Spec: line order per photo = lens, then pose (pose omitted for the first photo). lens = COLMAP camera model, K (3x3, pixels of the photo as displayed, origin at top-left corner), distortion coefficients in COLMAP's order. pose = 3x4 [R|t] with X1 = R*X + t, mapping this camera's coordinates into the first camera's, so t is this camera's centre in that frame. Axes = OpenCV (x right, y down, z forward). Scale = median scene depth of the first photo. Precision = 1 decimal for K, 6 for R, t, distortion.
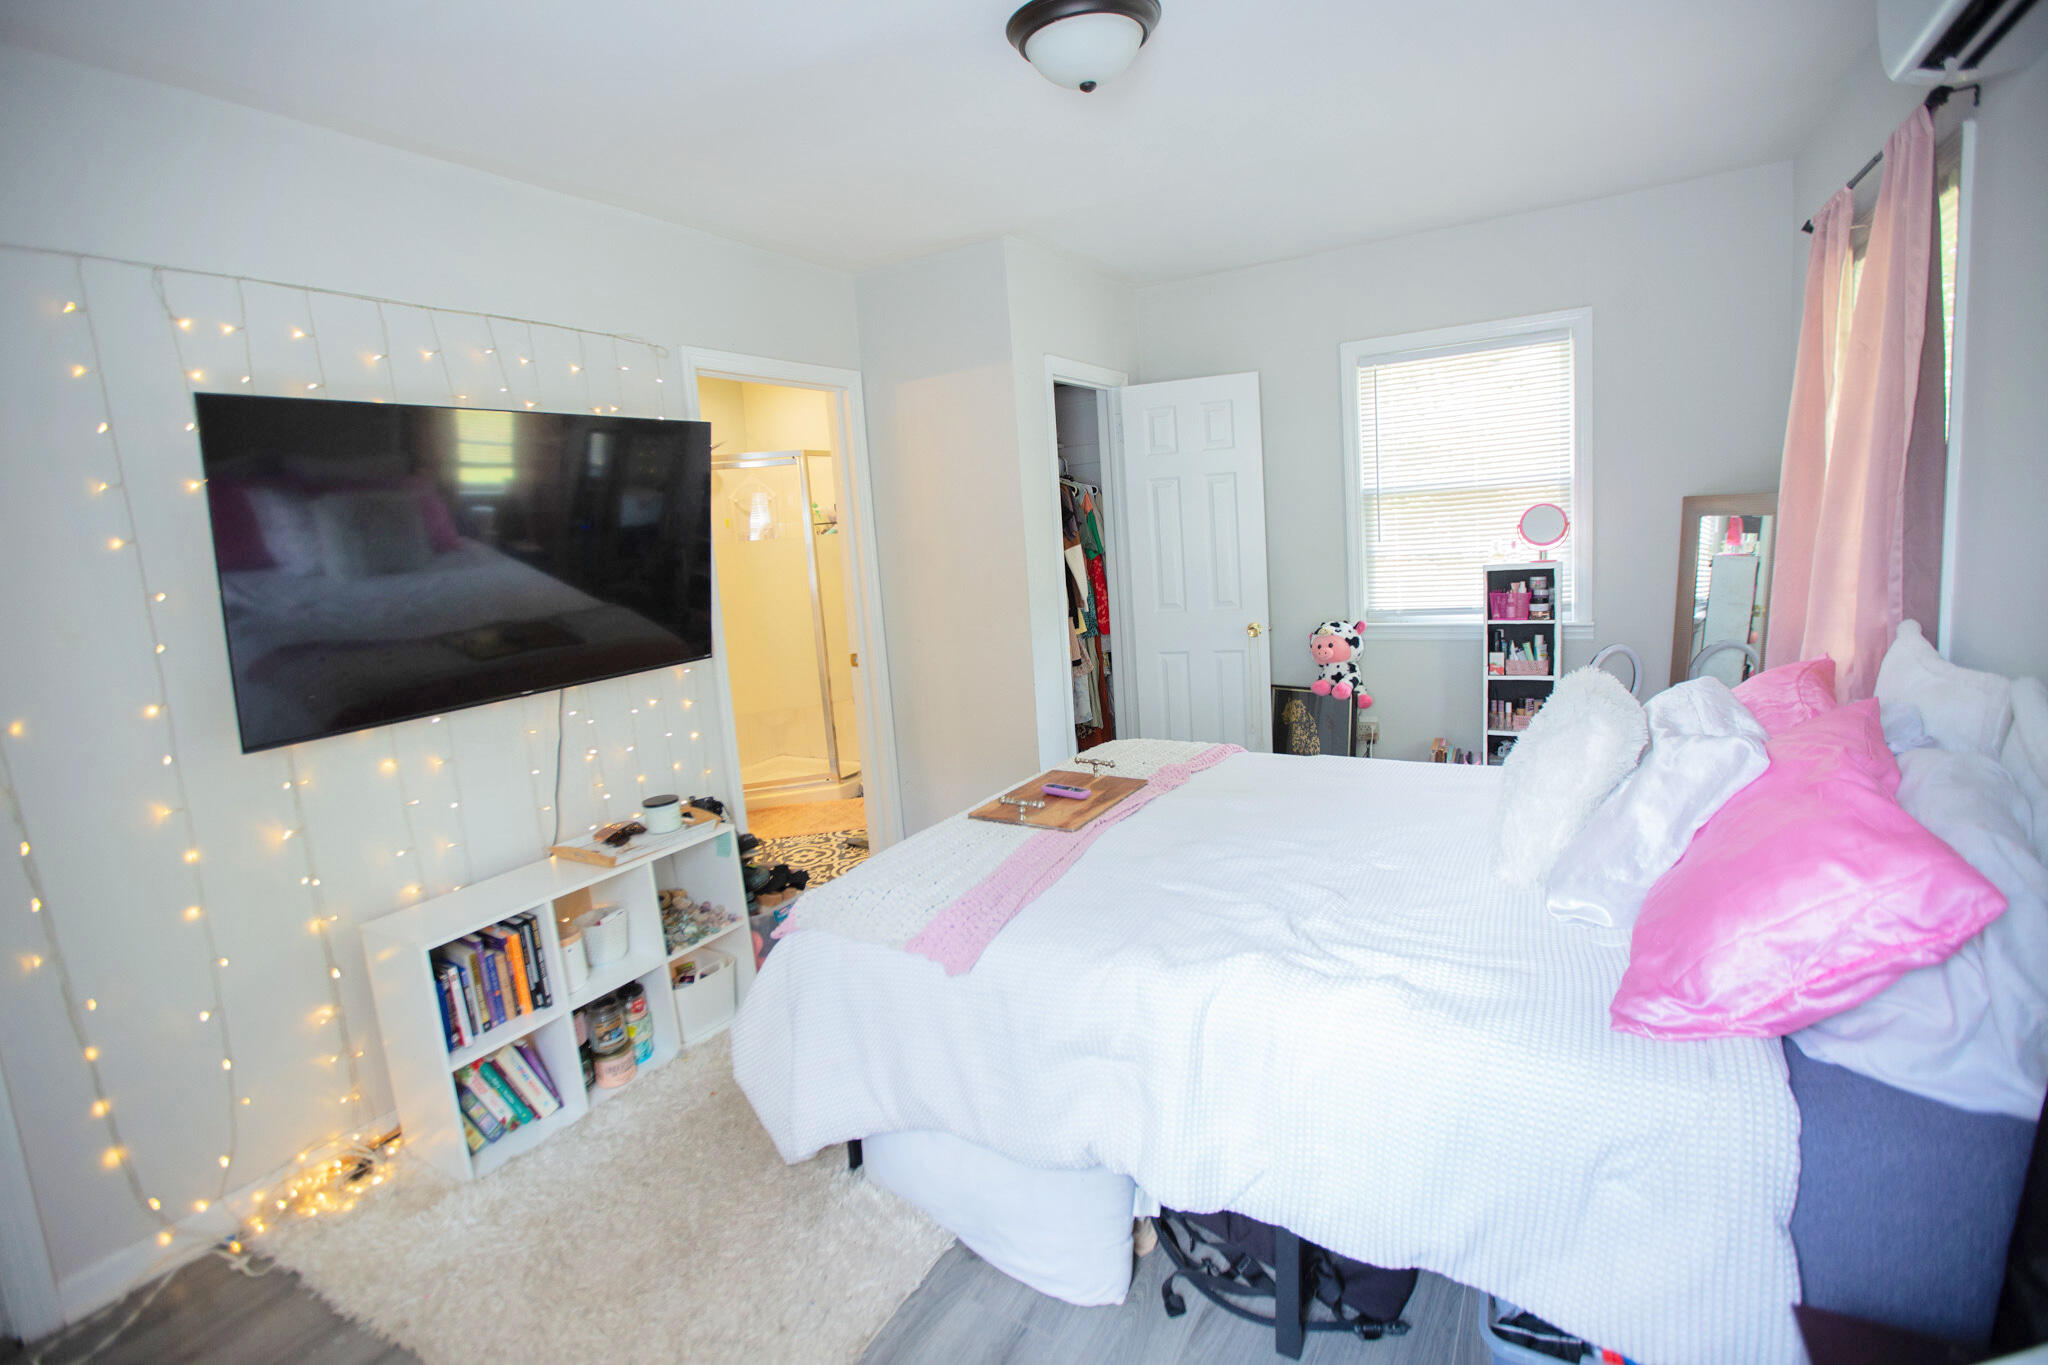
lens RADIAL K [[931.1, 0, 1024.0], [0, 931.1, 682.5], [0, 0, 1]] dist [-0.001008, -0.000208]
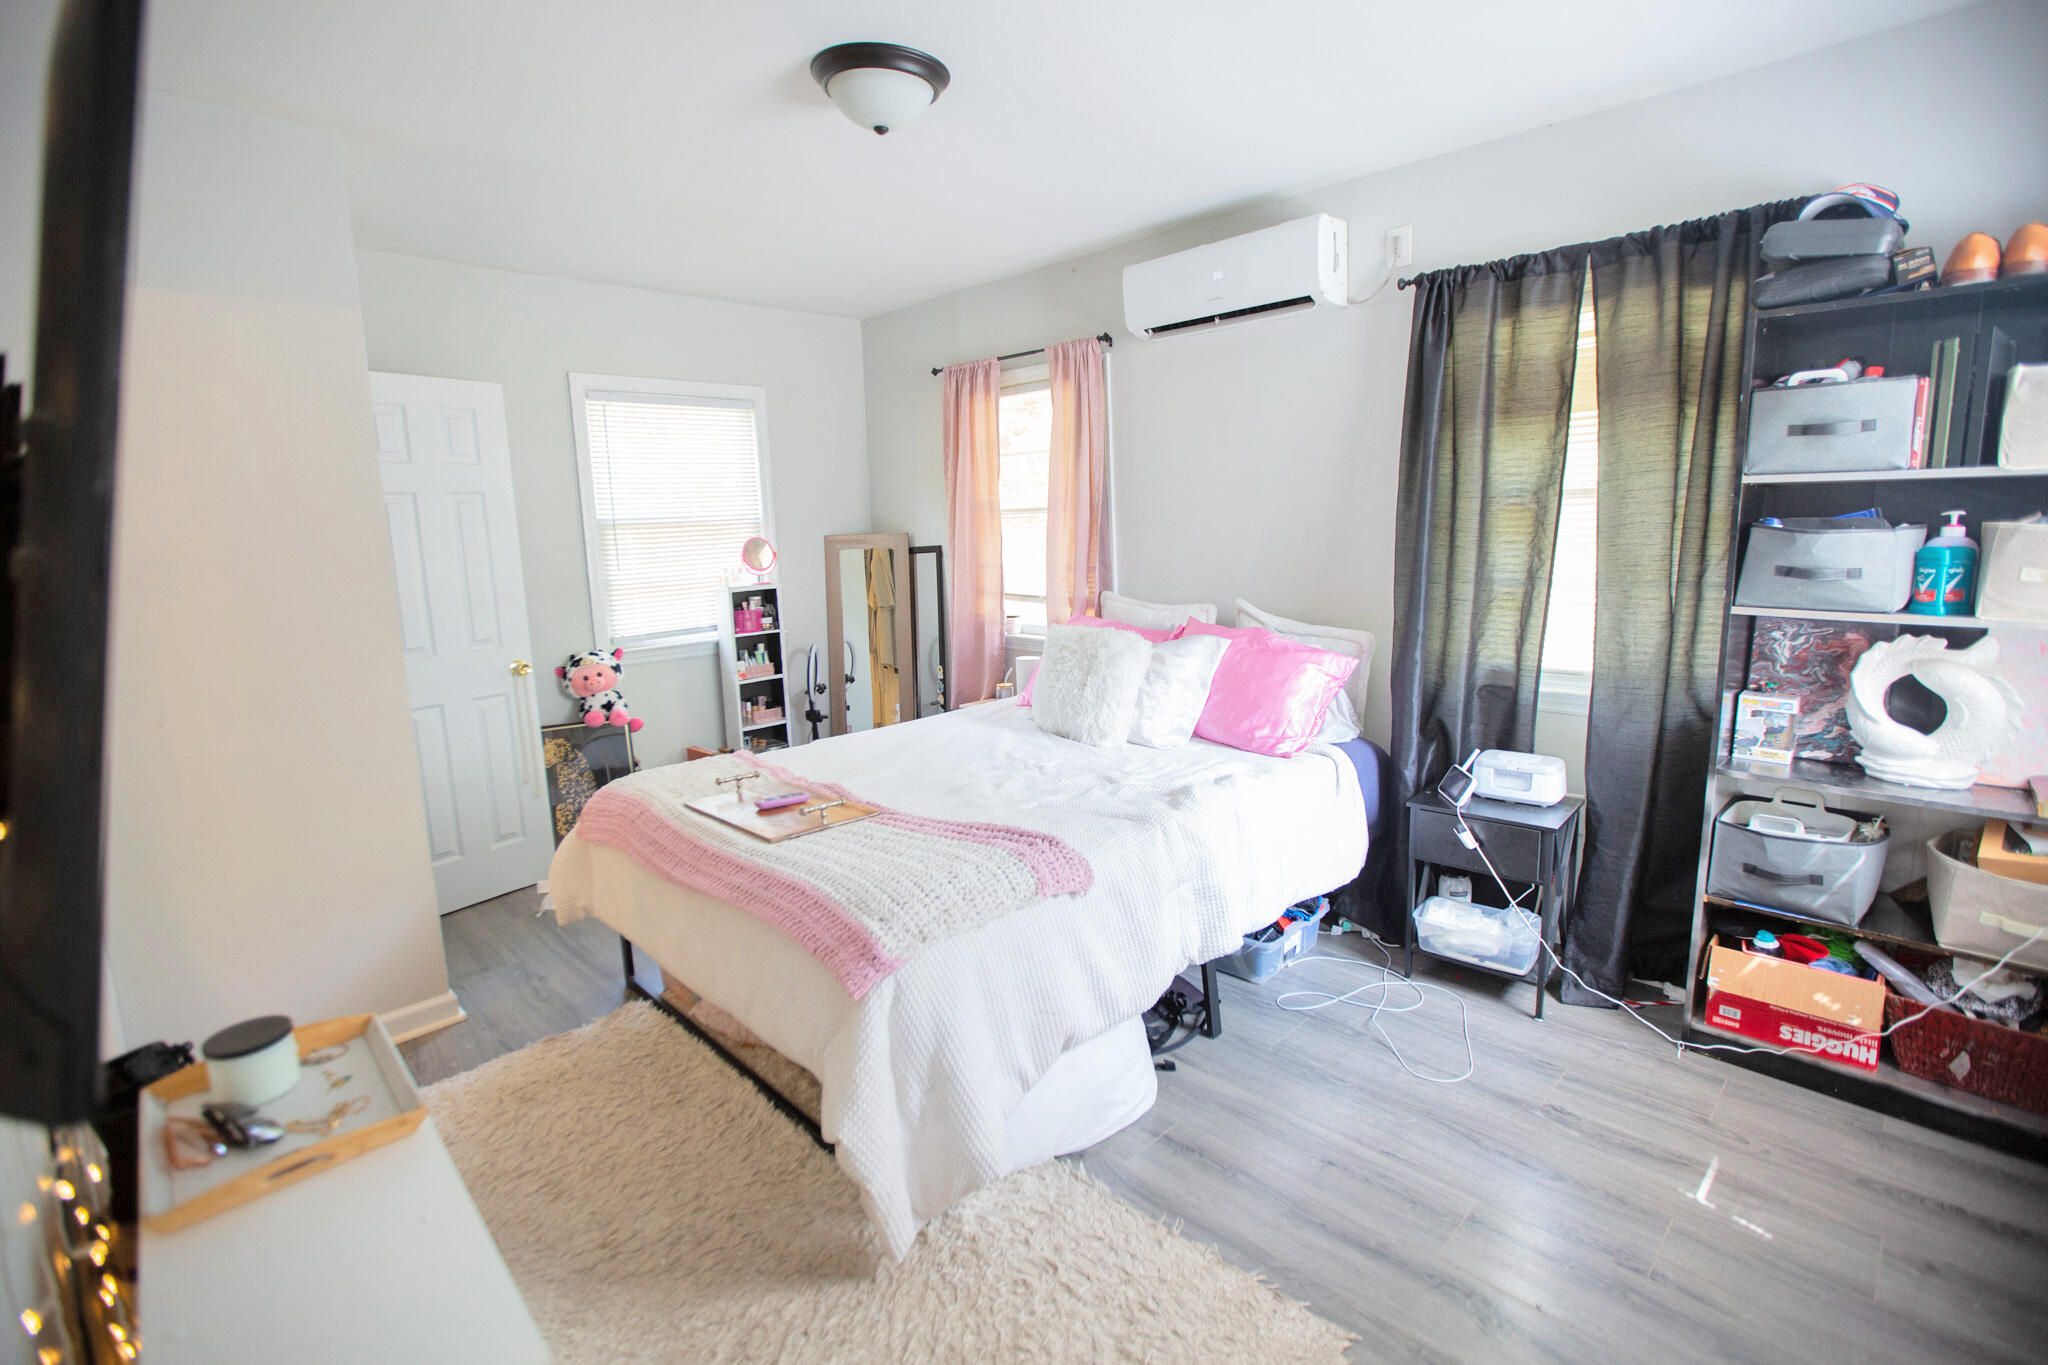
lens RADIAL K [[957.2, 0, 1016.3], [0, 957.2, 668.2], [0, 0, 1]] dist [-0.000177, -0.000007]
pose [[0.288204, -0.090014, 0.953329, -0.568905], [0.174966, 0.983762, 0.039993, -0.011046], [-0.941449, 0.155274, 0.299273, 0.316538]]
